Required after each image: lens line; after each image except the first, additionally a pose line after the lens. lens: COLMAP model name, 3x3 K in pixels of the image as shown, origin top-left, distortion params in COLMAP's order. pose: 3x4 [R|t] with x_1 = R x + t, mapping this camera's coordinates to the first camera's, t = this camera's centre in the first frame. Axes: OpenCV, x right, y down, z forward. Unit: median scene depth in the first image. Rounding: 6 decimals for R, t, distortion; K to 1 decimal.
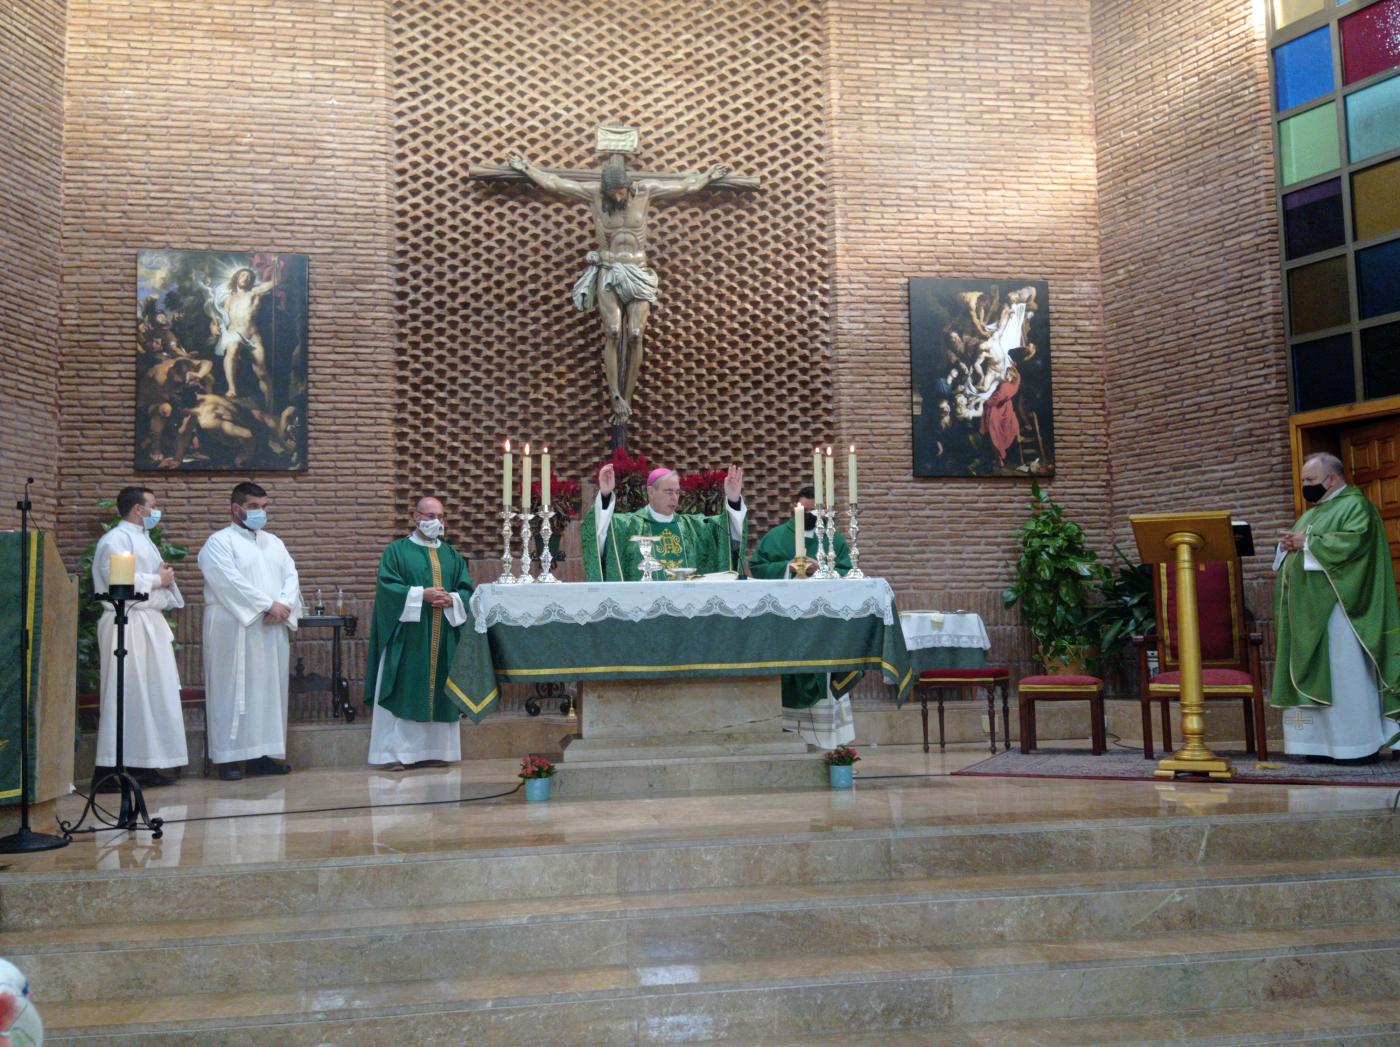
lens RADIAL K [[1300.9, 0, 708.2], [0, 1300.9, 530.7], [0, 0, 1]] dist [0.111646, -0.195994]
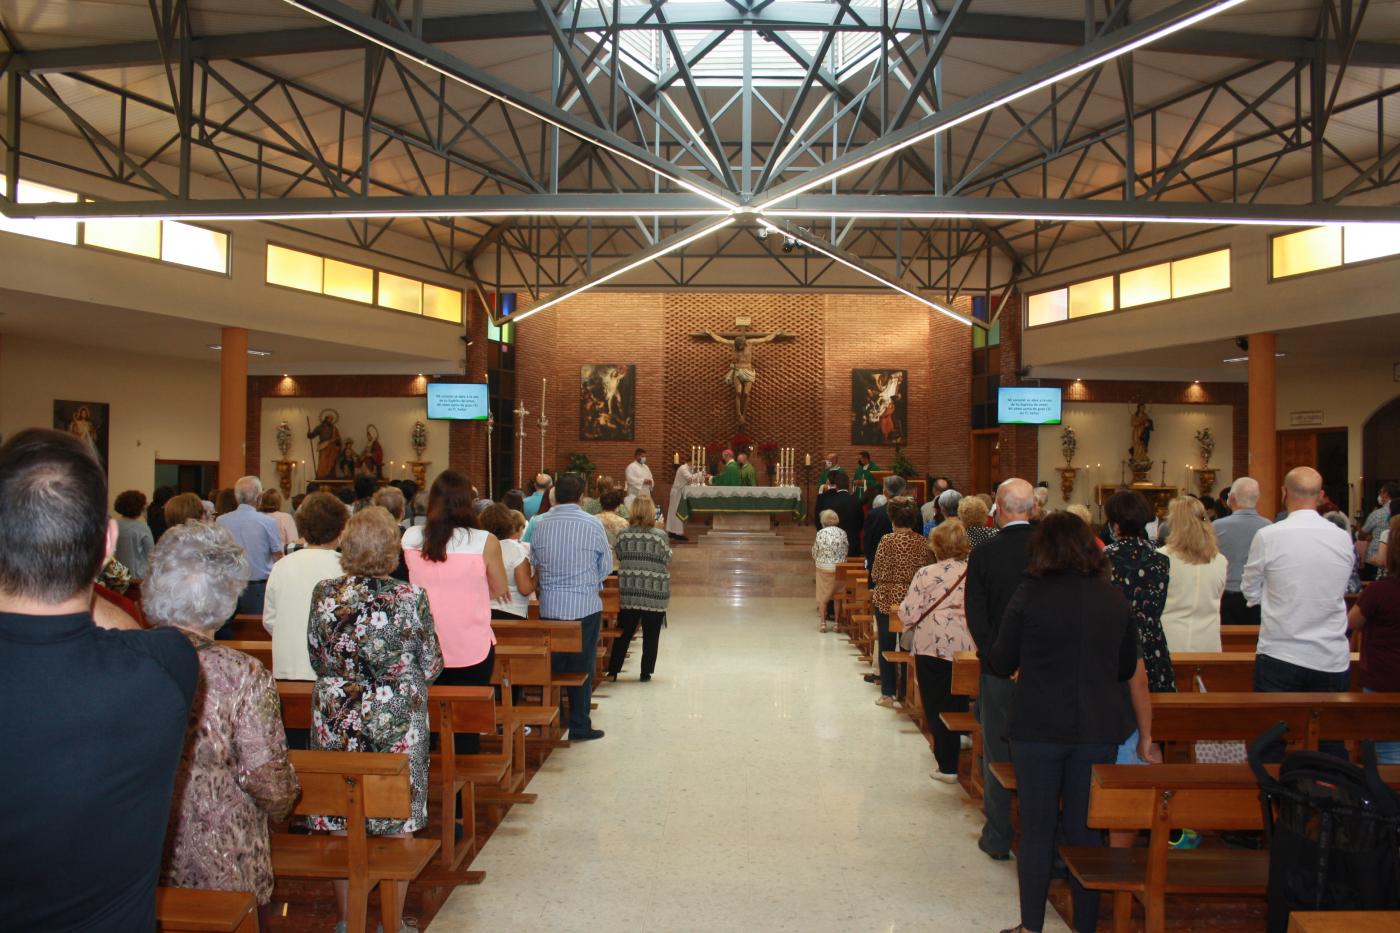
lens RADIAL K [[1160.8, 0, 727.8], [0, 1160.8, 491.1], [0, 0, 1]] dist [-0.162339, 0.124059]
pose [[0.983807, 0.033122, -0.176144, 0.334282], [-0.018229, 0.996171, 0.085504, -0.145449], [0.178302, -0.080909, 0.980644, -1.405027]]
